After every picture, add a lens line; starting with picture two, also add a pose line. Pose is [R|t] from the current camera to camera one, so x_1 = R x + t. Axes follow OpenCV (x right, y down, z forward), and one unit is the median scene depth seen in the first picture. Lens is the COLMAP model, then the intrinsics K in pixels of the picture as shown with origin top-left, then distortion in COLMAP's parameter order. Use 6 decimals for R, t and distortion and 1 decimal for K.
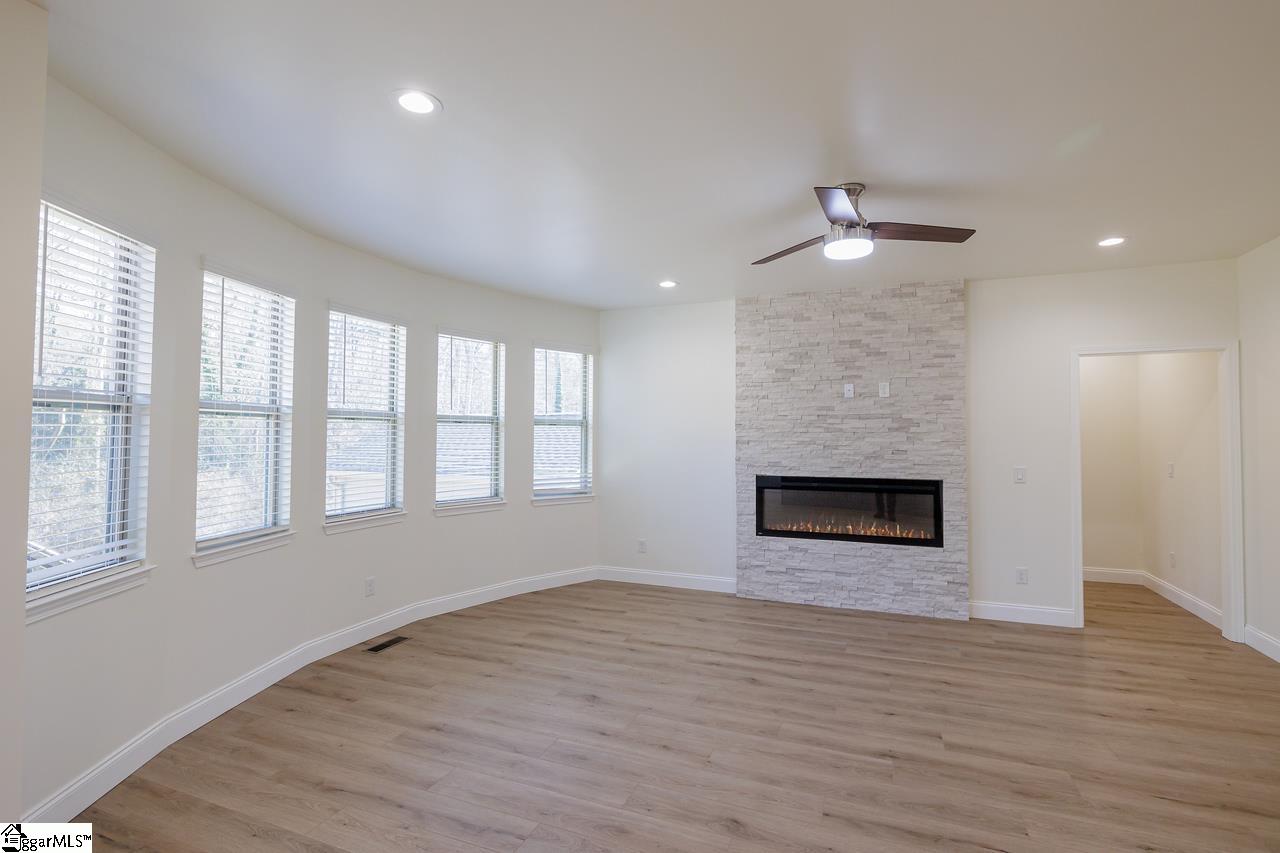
lens RADIAL K [[615.1, 0, 653.0], [0, 615.1, 419.4], [0, 0, 1]] dist [0.011660, -0.000377]
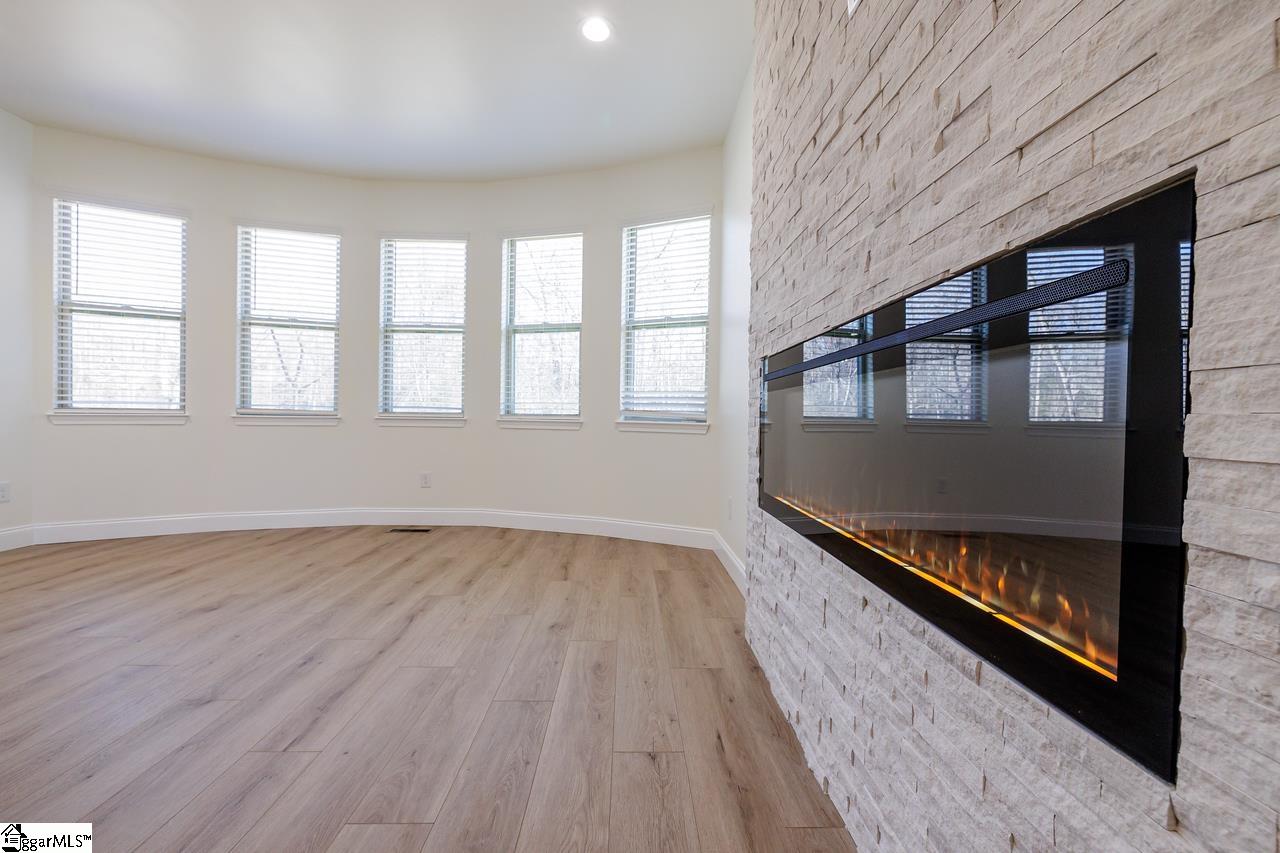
lens RADIAL K [[537.1, 0, 629.7], [0, 537.1, 421.8], [0, 0, 1]] dist [-0.002969, -0.000130]
pose [[0.353254, 0.005049, -0.935514, 0.480743], [0.013919, 0.999846, 0.010652, 0.128593], [0.935424, -0.016784, 0.353130, 0.802815]]
